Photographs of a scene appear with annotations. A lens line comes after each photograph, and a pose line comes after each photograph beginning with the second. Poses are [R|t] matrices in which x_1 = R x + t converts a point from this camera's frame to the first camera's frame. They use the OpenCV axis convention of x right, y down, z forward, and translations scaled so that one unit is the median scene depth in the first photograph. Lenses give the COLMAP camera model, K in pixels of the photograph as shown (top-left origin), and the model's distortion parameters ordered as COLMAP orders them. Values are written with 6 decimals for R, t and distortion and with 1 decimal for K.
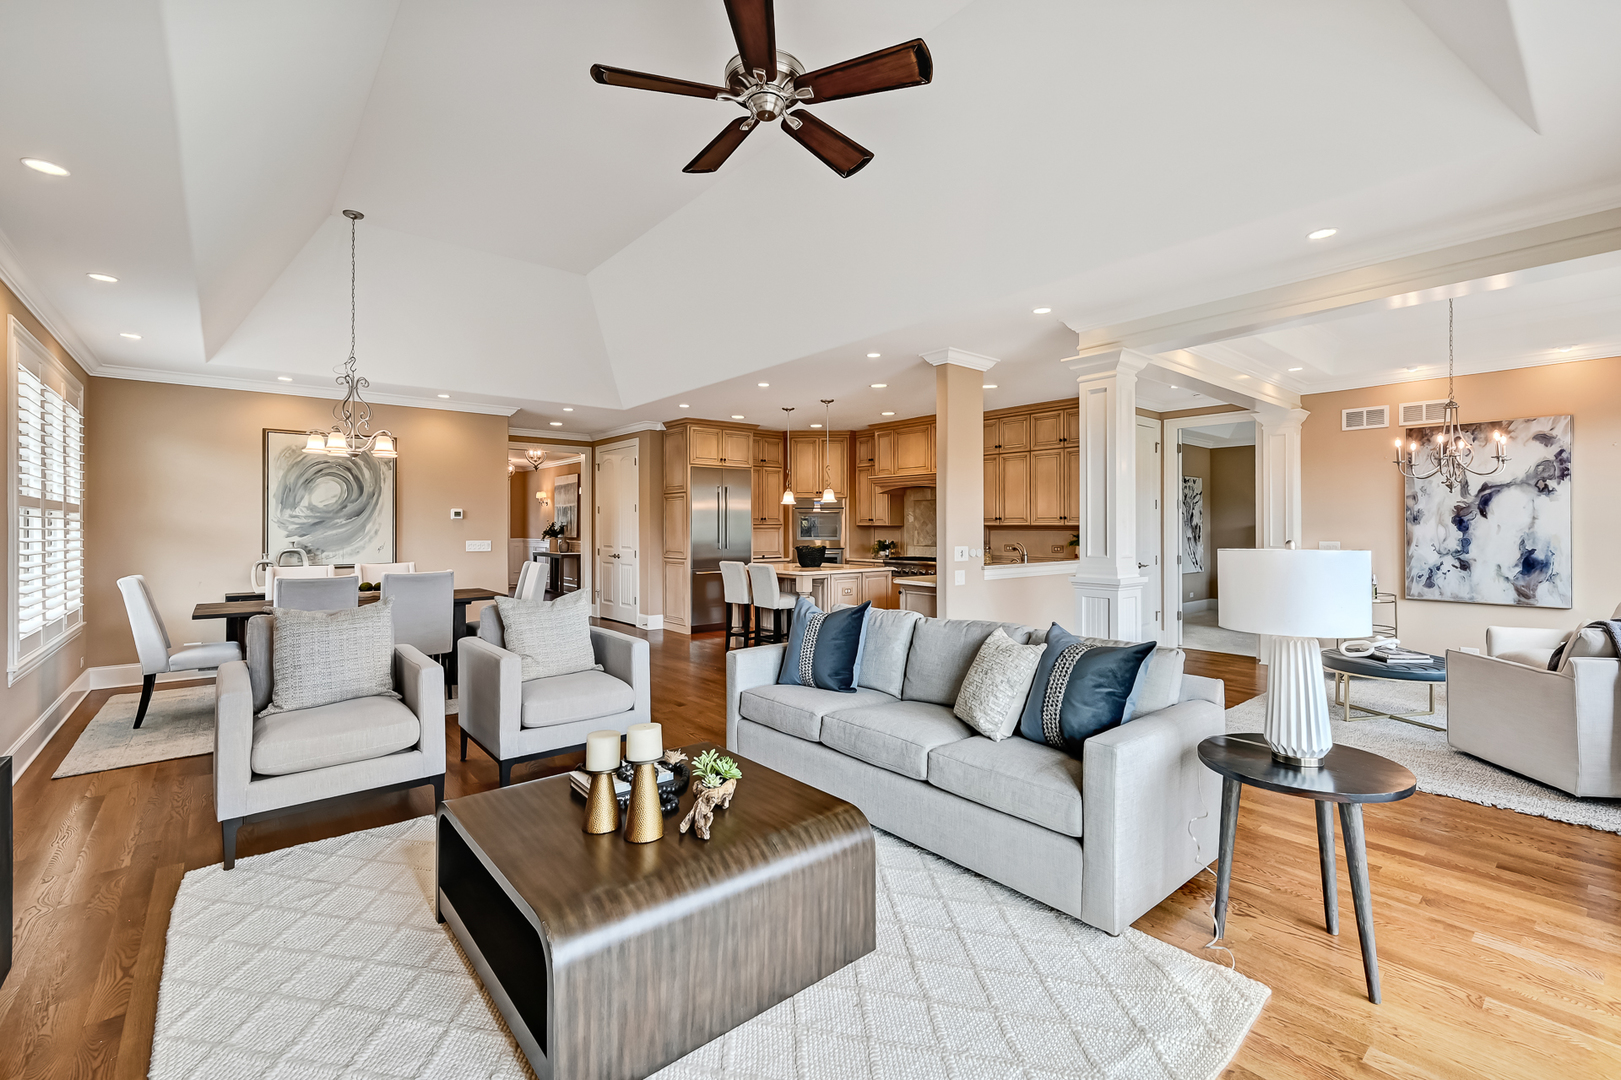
lens RADIAL K [[697.1, 0, 832.9], [0, 697.1, 525.1], [0, 0, 1]] dist [0.000142, 0.000159]
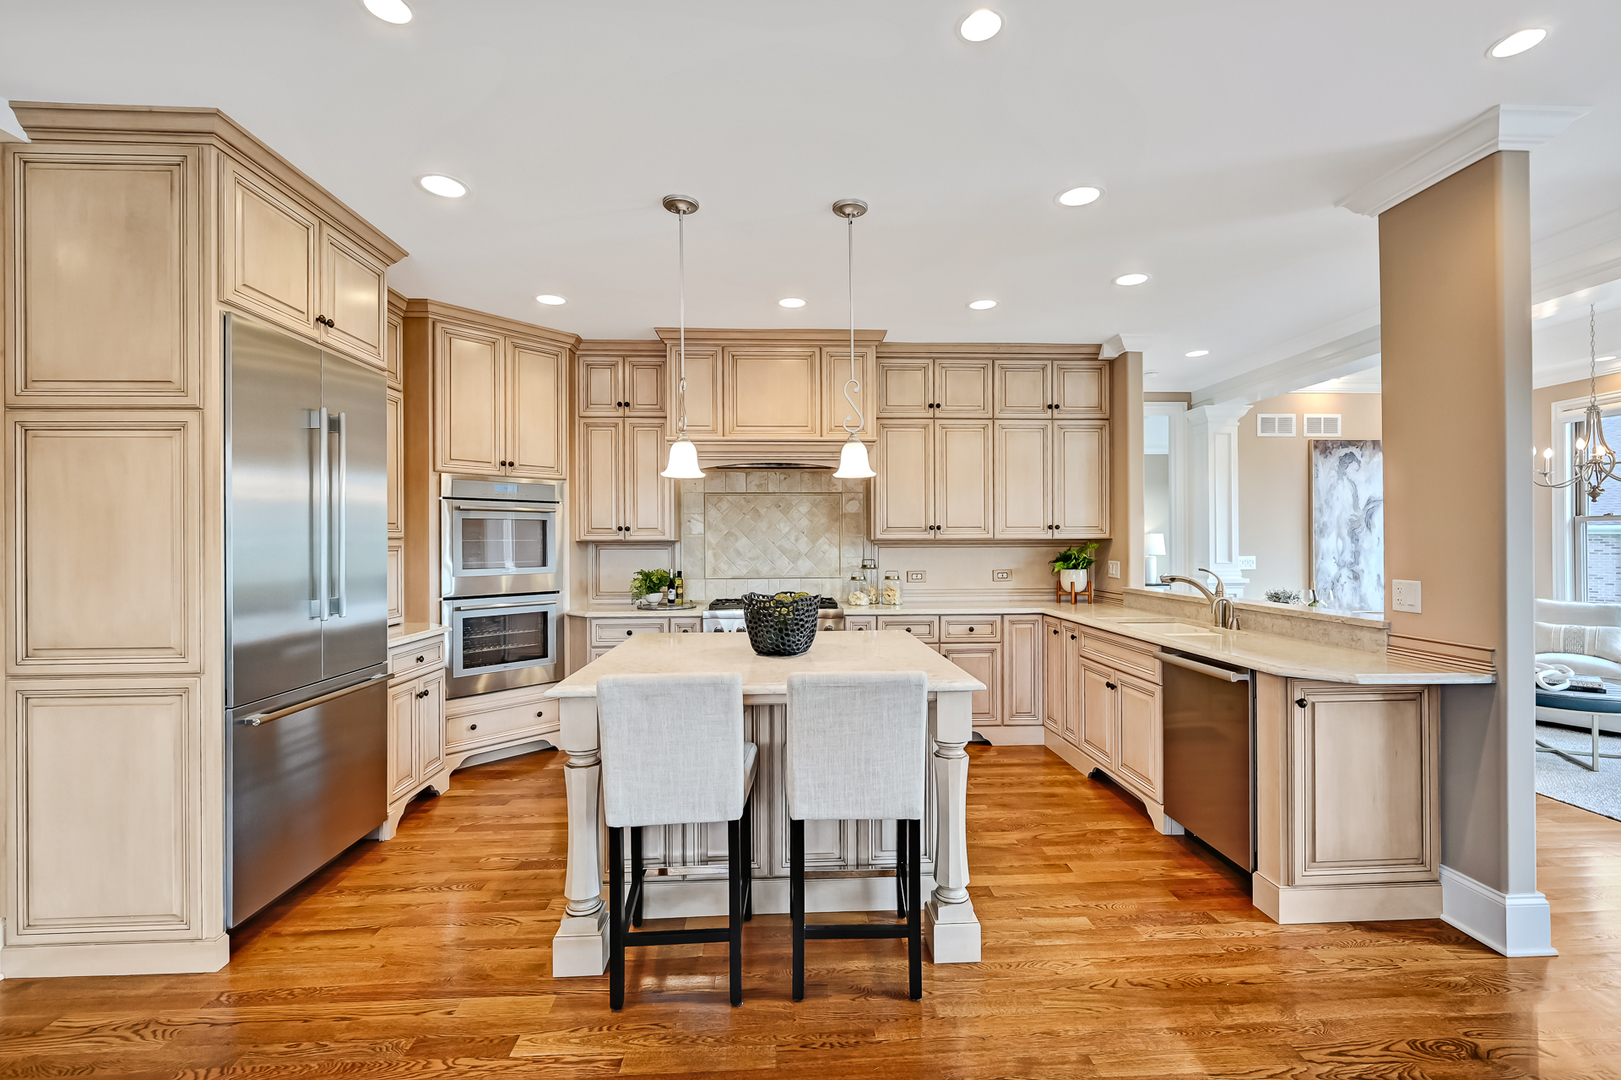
lens RADIAL K [[696.1, 0, 820.8], [0, 696.1, 540.3], [0, 0, 1]] dist [-0.002159, 0.000141]
pose [[0.618695, -0.001493, 0.785629, -0.394241], [0.002957, 0.999996, -0.000428, 0.001990], [-0.785625, 0.002588, 0.618697, 0.976918]]
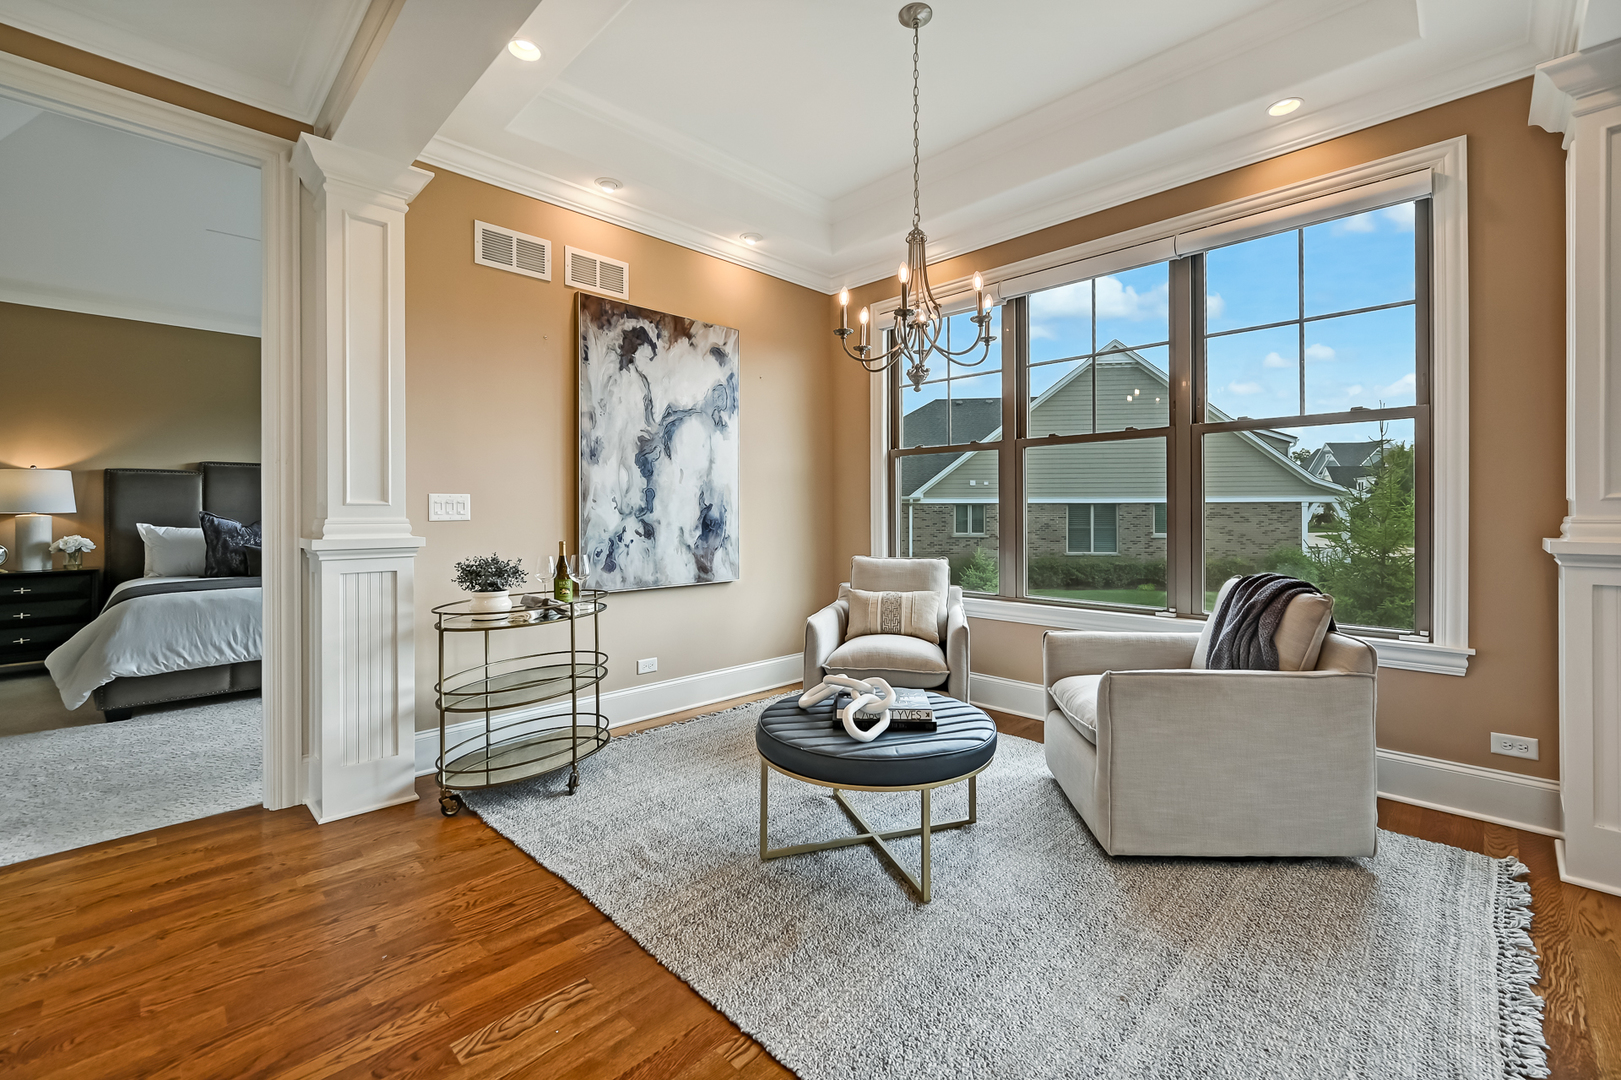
lens RADIAL K [[681.5, 0, 820.6], [0, 681.5, 510.4], [0, 0, 1]] dist [0.000599, 0.000286]
pose [[-0.066961, 0.002622, 0.997752, 0.271468], [-0.000249, 0.999996, -0.002645, 0.040219], [-0.997756, -0.000426, -0.066960, 0.877003]]
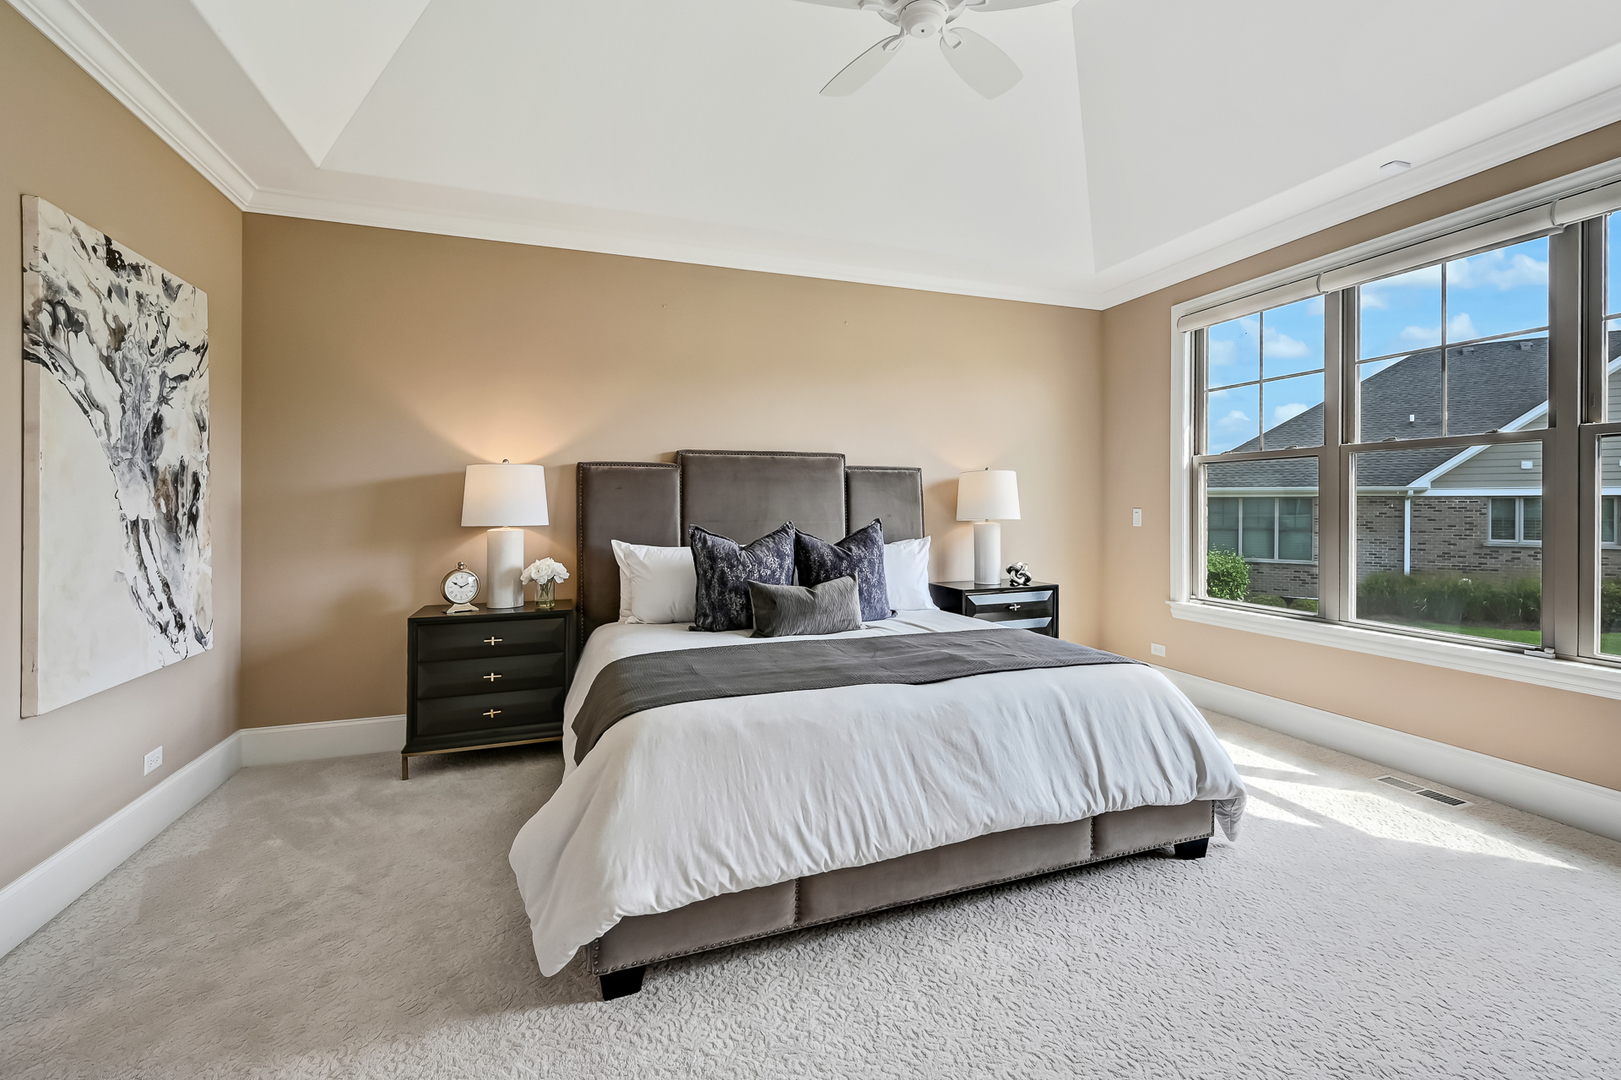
lens RADIAL K [[688.5, 0, 811.1], [0, 688.5, 502.4], [0, 0, 1]] dist [0.000995, 0.000100]
pose [[0.377930, 0.003083, 0.925829, 0.704051], [-0.000937, 0.999995, -0.002947, 0.023020], [-0.925834, 0.000246, 0.377931, 1.298431]]
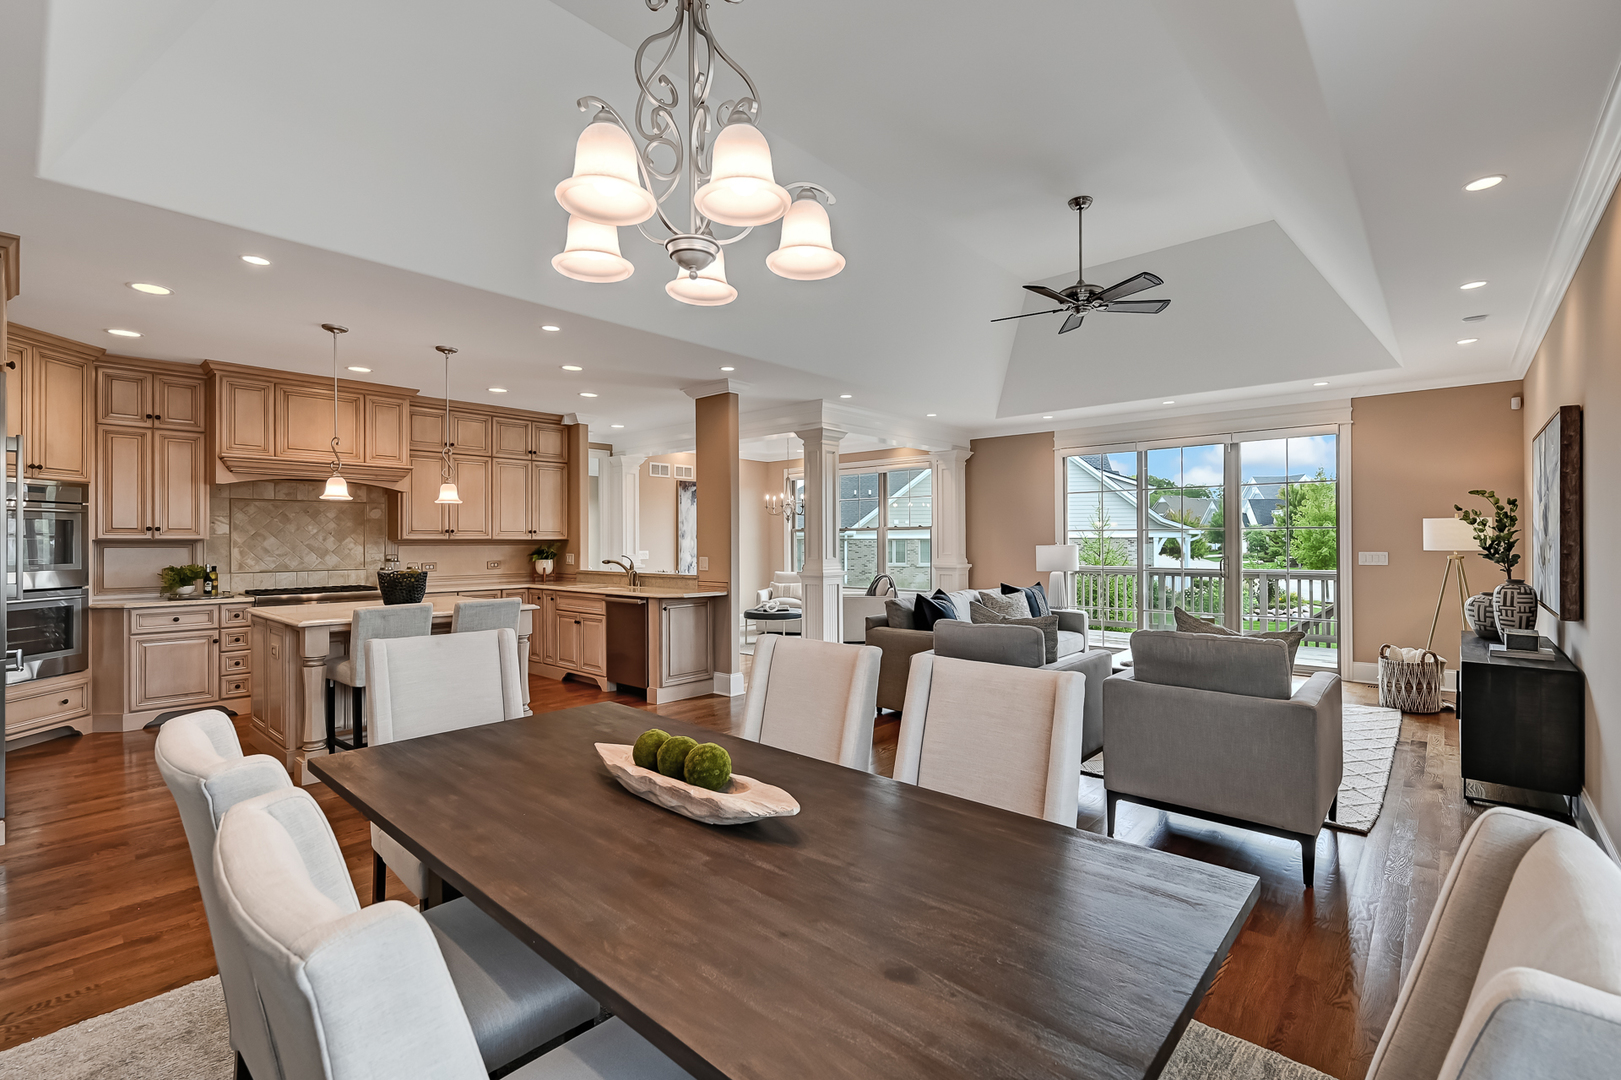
lens RADIAL K [[713.7, 0, 810.5], [0, 713.7, 540.0], [0, 0, 1]] dist [0.000451, 0.000213]
pose [[-0.113981, 0.002010, 0.993481, -0.902239], [0.001336, 0.999997, -0.001870, 0.004703], [-0.993482, 0.001114, -0.113984, 0.920752]]
